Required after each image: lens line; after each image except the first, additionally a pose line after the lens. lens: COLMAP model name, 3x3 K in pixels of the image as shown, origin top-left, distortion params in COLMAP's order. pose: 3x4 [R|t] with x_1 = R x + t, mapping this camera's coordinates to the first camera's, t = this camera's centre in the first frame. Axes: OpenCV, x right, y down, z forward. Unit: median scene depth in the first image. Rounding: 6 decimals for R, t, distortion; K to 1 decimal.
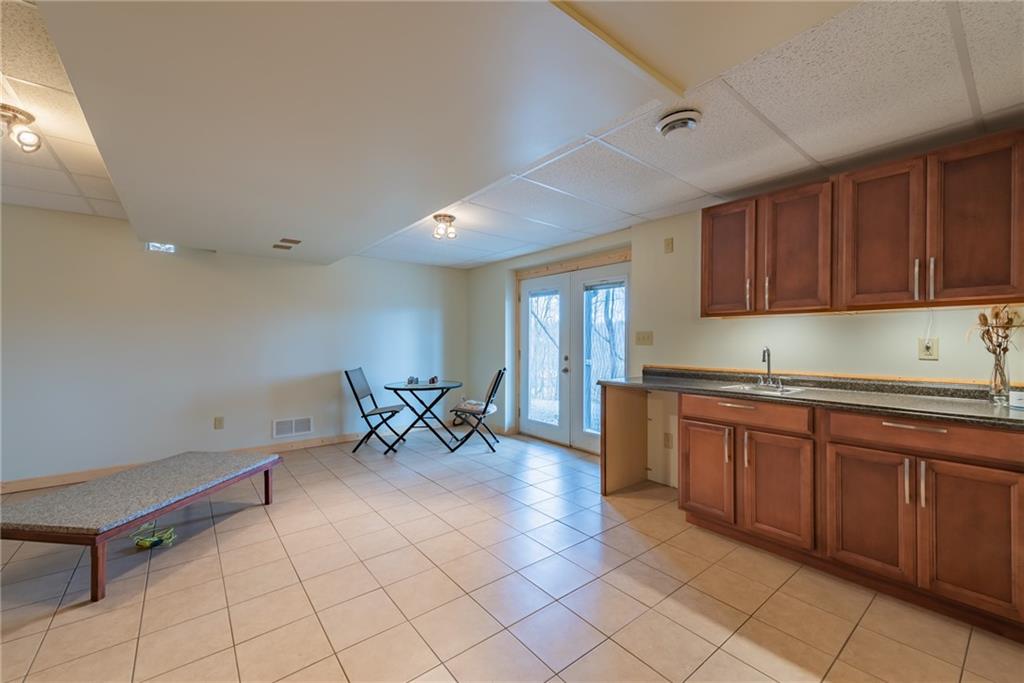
lens RADIAL K [[406.9, 0, 515.8], [0, 406.9, 341.5], [0, 0, 1]] dist [0.011069, -0.002090]
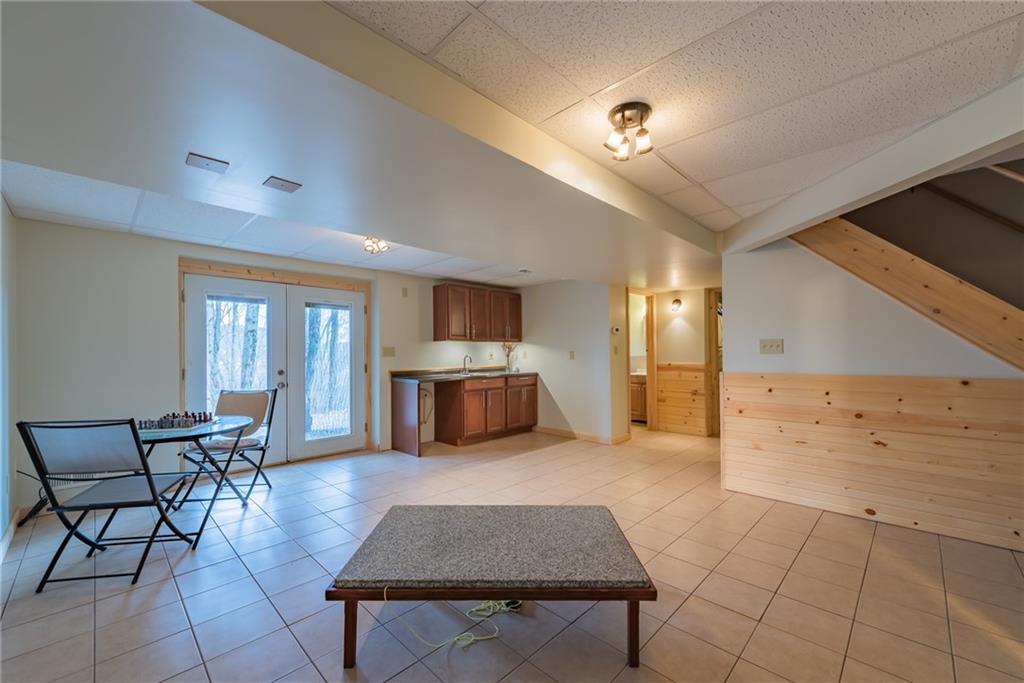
lens RADIAL K [[406.9, 0, 514.9], [0, 406.9, 344.9], [0, 0, 1]] dist [0.011069, -0.002090]
pose [[-0.130525, 0.008702, 0.991407, -1.105771], [0.001606, 0.999962, -0.008566, -0.018915], [-0.991444, 0.000474, -0.130534, 0.705344]]
